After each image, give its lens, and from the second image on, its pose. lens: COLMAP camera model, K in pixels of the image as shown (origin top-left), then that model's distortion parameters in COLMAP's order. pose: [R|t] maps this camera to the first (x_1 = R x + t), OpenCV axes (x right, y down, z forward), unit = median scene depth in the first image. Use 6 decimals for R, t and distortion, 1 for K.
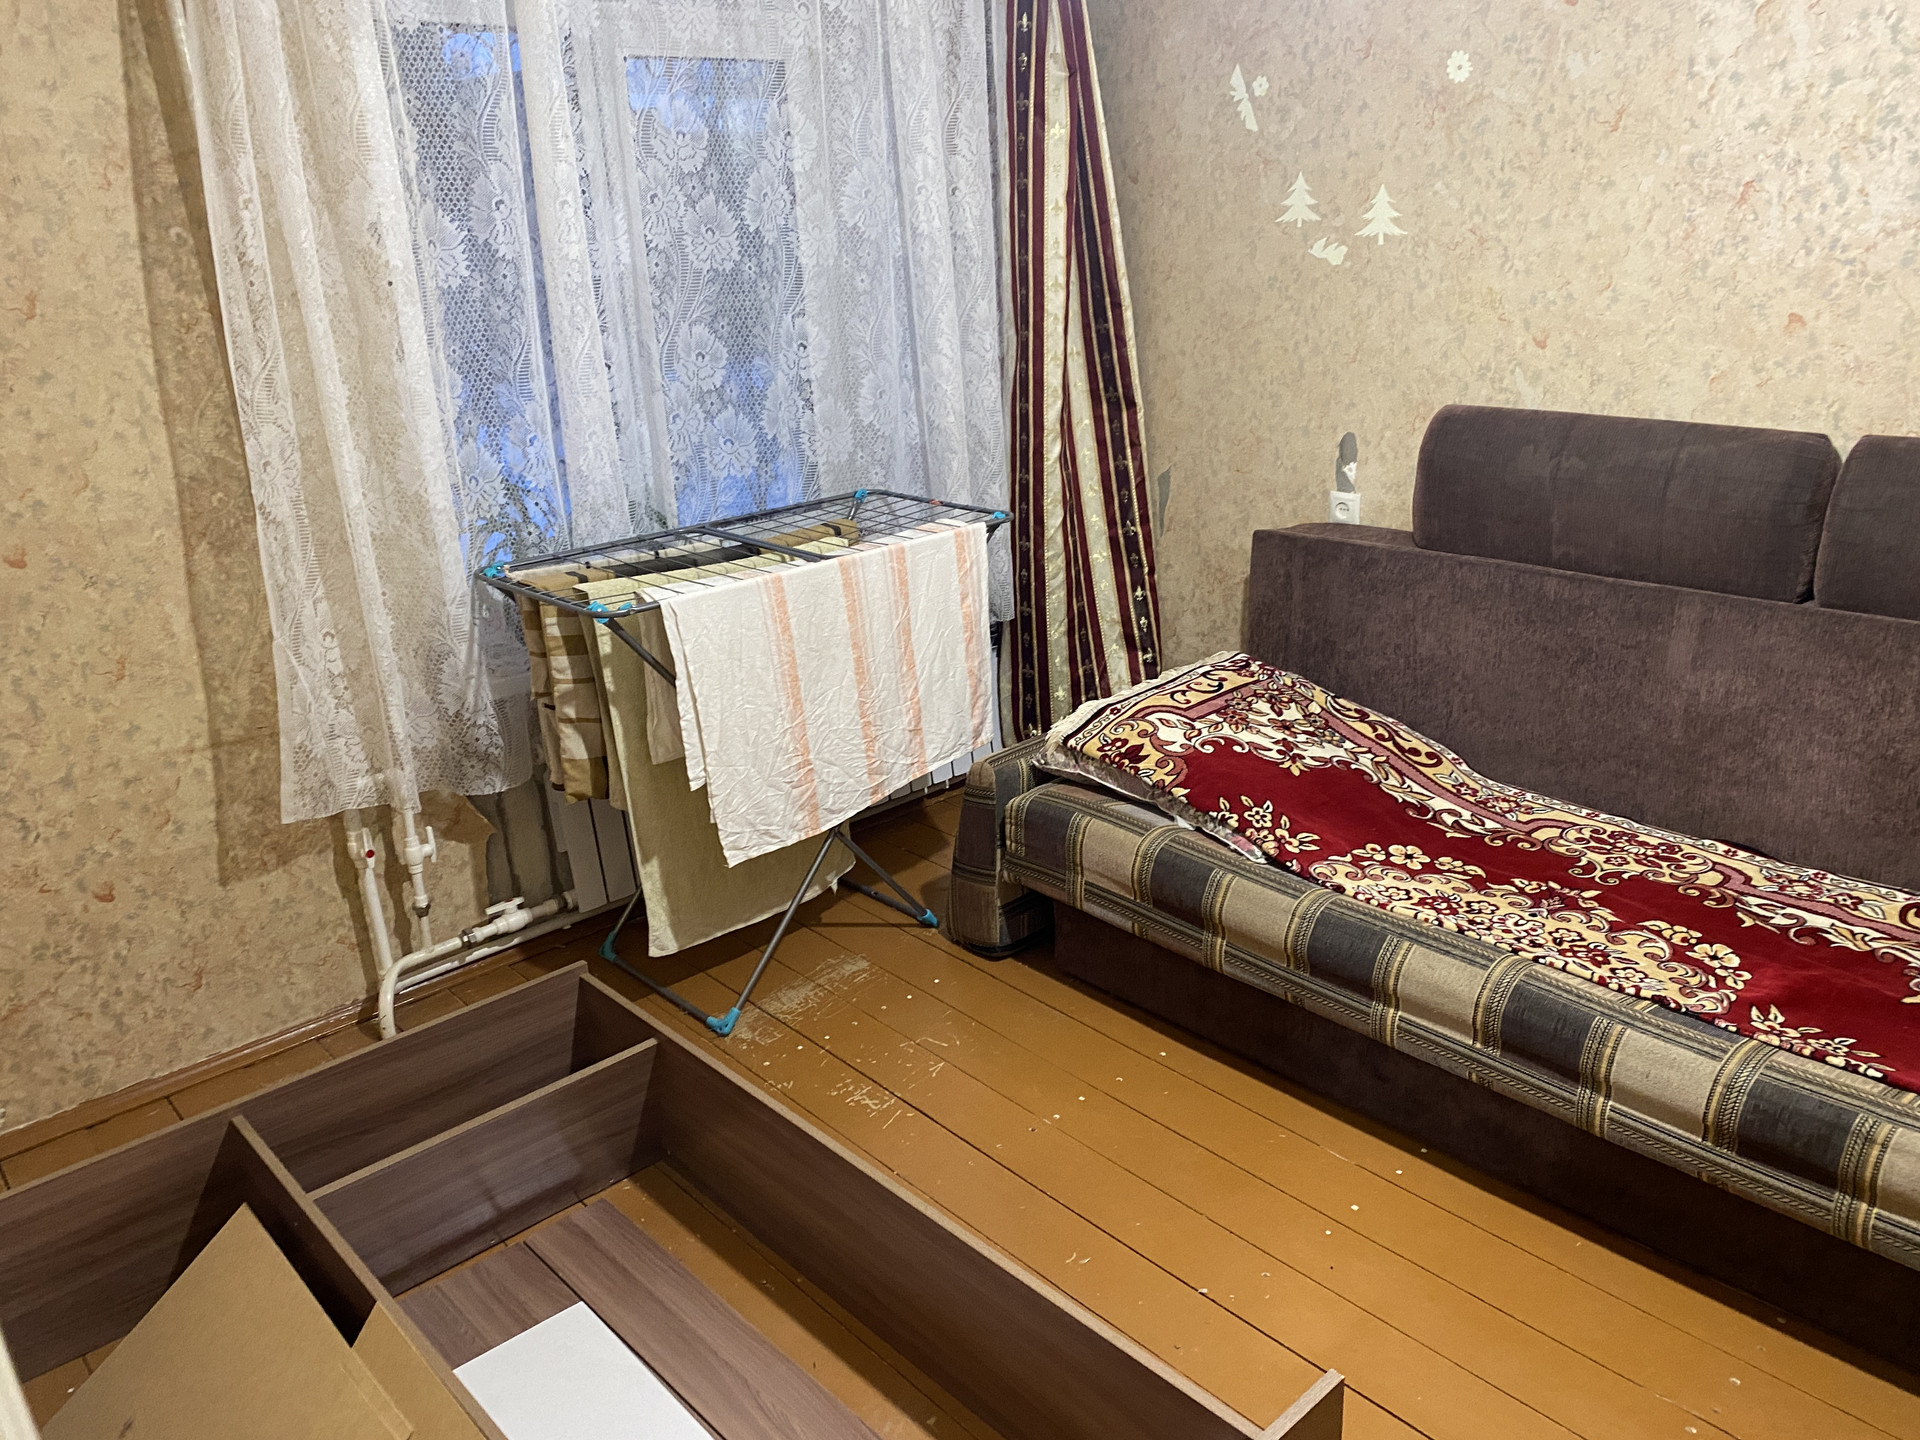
lens RADIAL K [[1473.6, 0, 956.1], [0, 1473.6, 701.6], [0, 0, 1]] dist [0.044779, -0.037725]
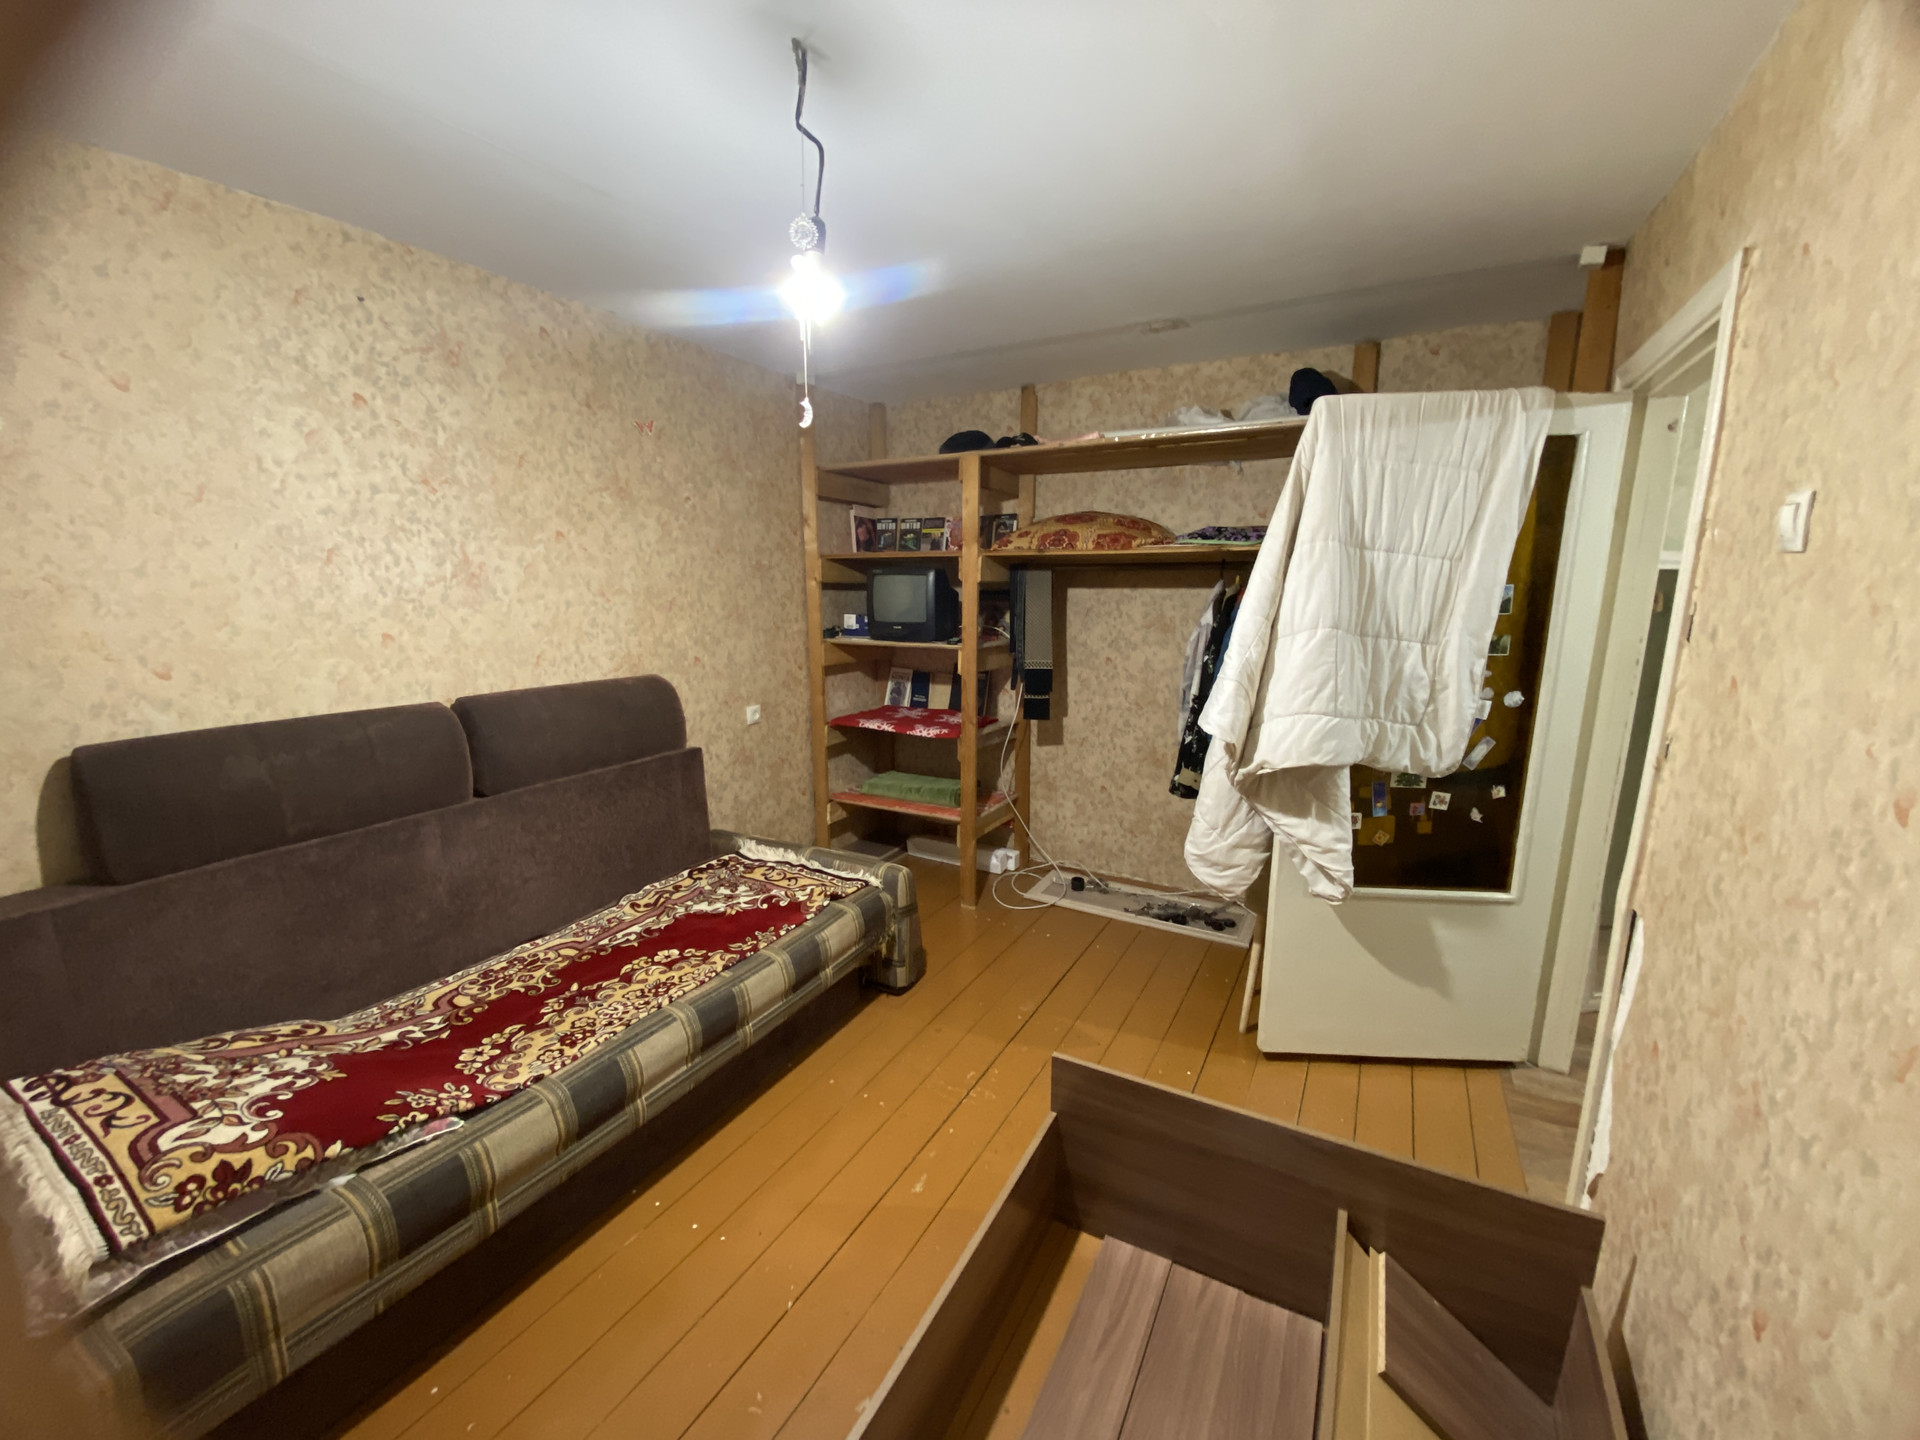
lens RADIAL K [[763.7, 0, 960.0], [0, 763.7, 720.0], [0, 0, 1]] dist [-0.000797, -0.012237]
pose [[-0.330926, -0.125519, 0.935272, -0.386554], [0.314062, 0.919964, 0.234589, -0.174560], [-0.889861, 0.371365, -0.265020, 0.708195]]
